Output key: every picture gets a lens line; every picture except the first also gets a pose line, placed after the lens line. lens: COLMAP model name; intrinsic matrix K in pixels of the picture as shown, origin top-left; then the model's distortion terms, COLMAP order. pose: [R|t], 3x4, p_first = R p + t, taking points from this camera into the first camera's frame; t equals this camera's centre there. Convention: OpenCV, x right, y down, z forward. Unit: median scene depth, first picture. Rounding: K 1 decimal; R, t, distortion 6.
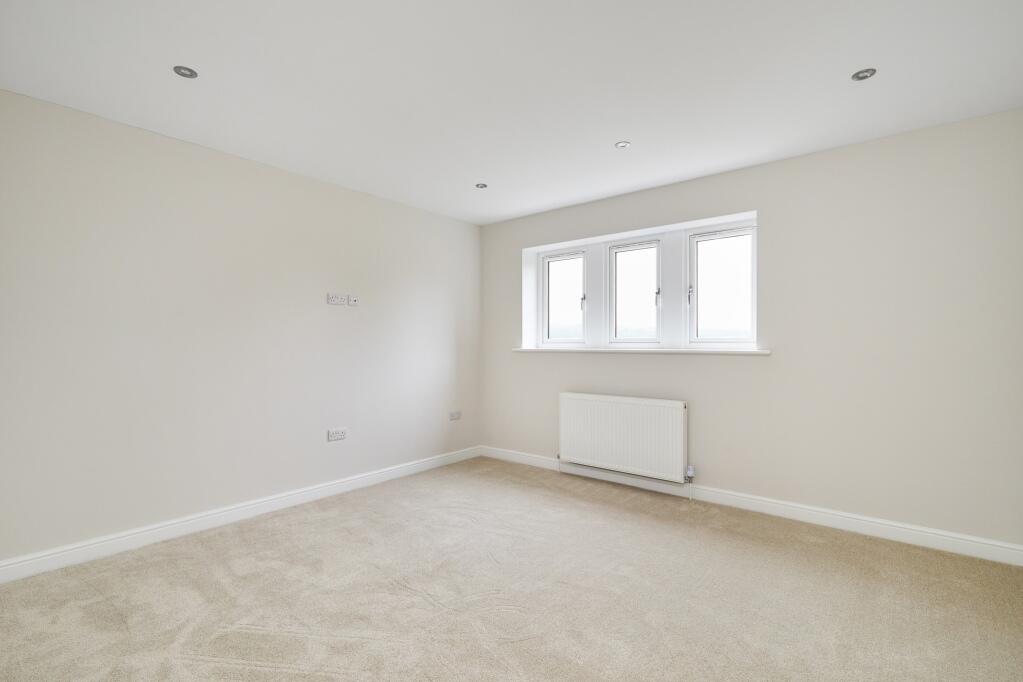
lens RADIAL K [[459.8, 0, 509.0], [0, 459.8, 340.8], [0, 0, 1]] dist [0.006085, 0.000390]
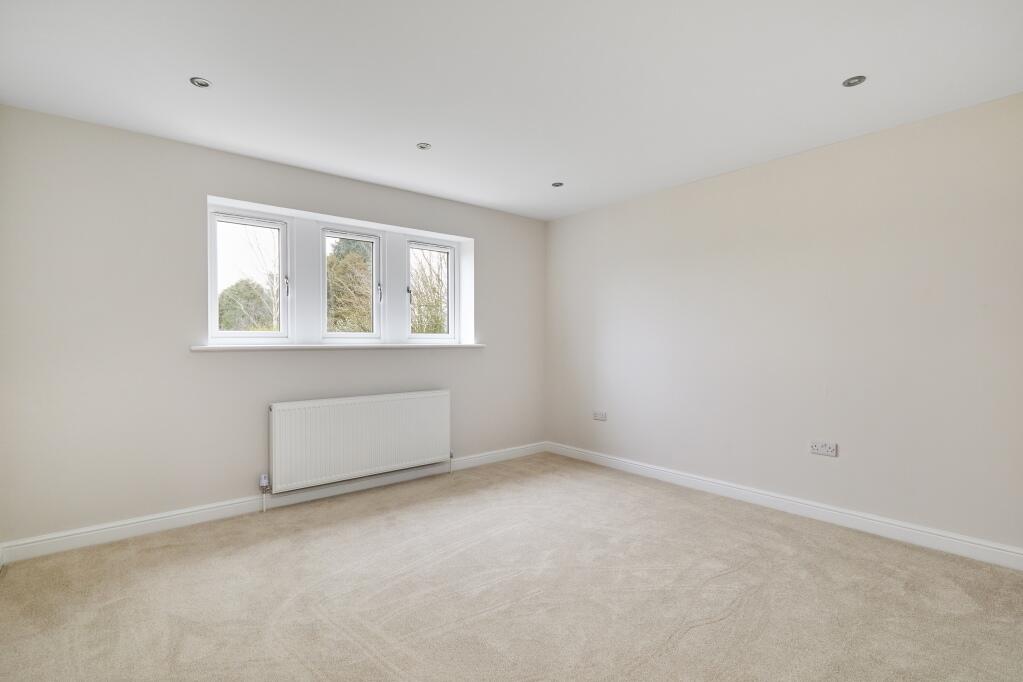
lens RADIAL K [[459.8, 0, 509.0], [0, 459.8, 340.8], [0, 0, 1]] dist [0.006085, 0.000390]
pose [[0.214301, 0.000289, 0.976768, -0.596480], [-0.009816, 0.999950, 0.001857, 0.004372], [-0.976718, -0.009986, 0.214293, 0.504170]]
